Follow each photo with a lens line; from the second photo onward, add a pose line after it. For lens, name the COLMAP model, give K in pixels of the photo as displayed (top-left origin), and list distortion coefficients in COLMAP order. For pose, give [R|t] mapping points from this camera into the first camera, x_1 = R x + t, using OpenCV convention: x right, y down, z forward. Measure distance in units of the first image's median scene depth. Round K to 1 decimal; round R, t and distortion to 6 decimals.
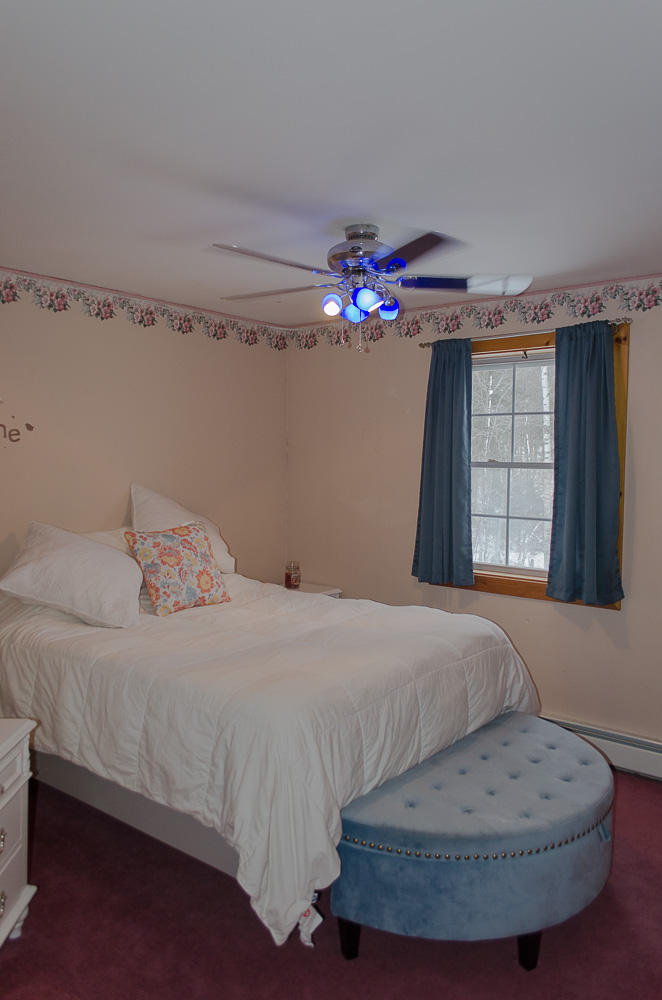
lens RADIAL K [[767.4, 0, 335.1], [0, 767.4, 500.0], [0, 0, 1]] dist [0.048610, -0.036140]
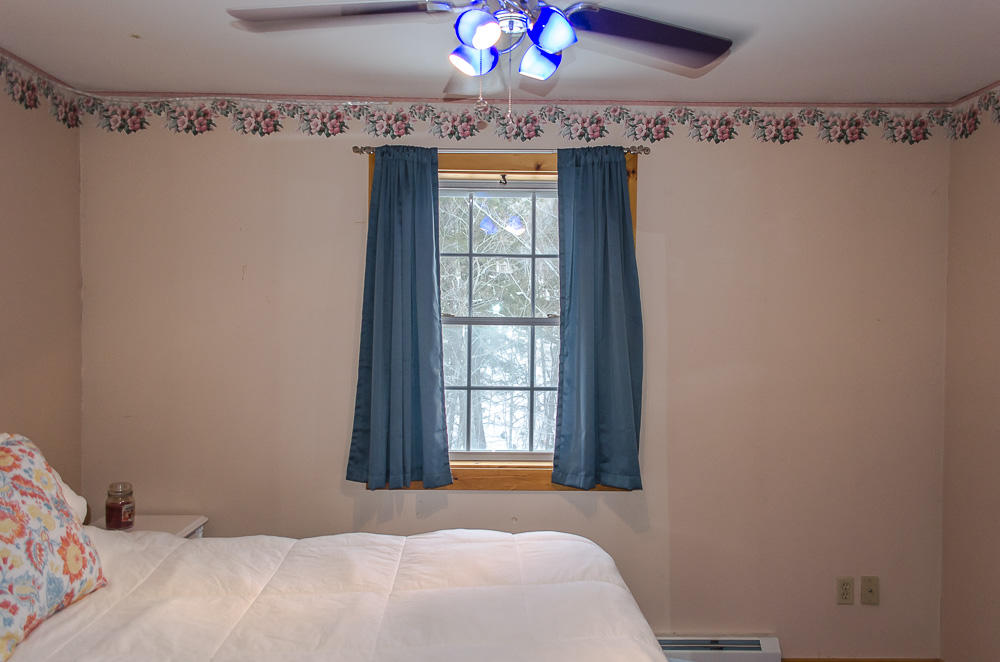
lens RADIAL K [[767.4, 0, 524.9], [0, 767.4, 347.4], [0, 0, 1]] dist [0.048610, -0.036140]
pose [[0.753004, -0.023931, 0.657580, -0.274569], [0.036236, 0.999330, -0.005126, -0.014427], [-0.657017, 0.027688, 0.753367, 0.435848]]
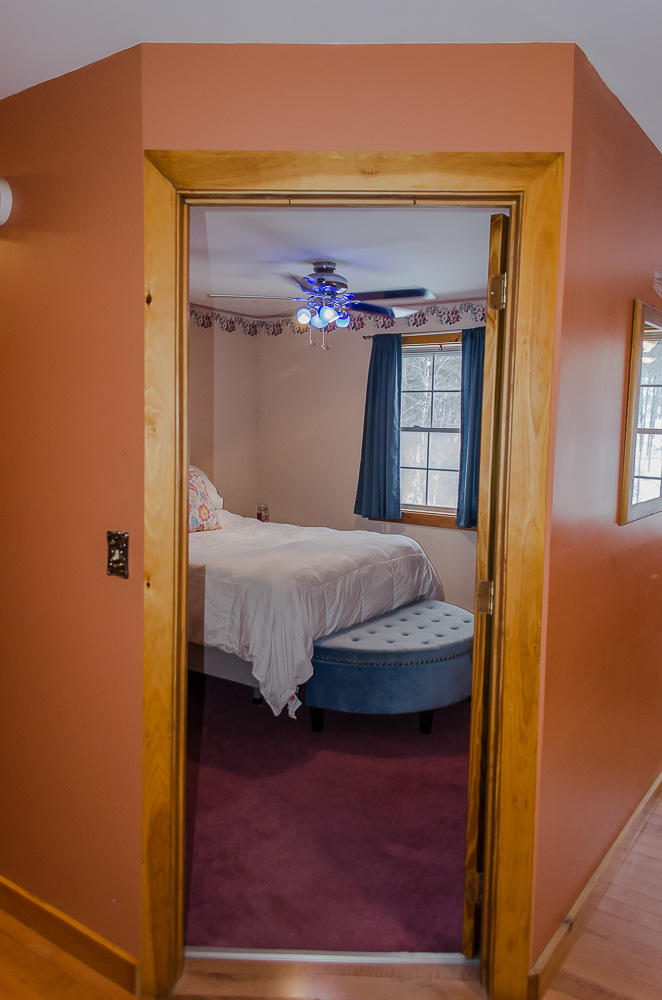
lens RADIAL K [[767.4, 0, 335.0], [0, 767.4, 503.2], [0, 0, 1]] dist [0.048610, -0.036140]
pose [[0.996964, 0.004227, 0.077744, -0.044437], [-0.007860, 0.998888, 0.046480, 0.023888], [-0.077461, -0.046950, 0.995889, -0.363636]]
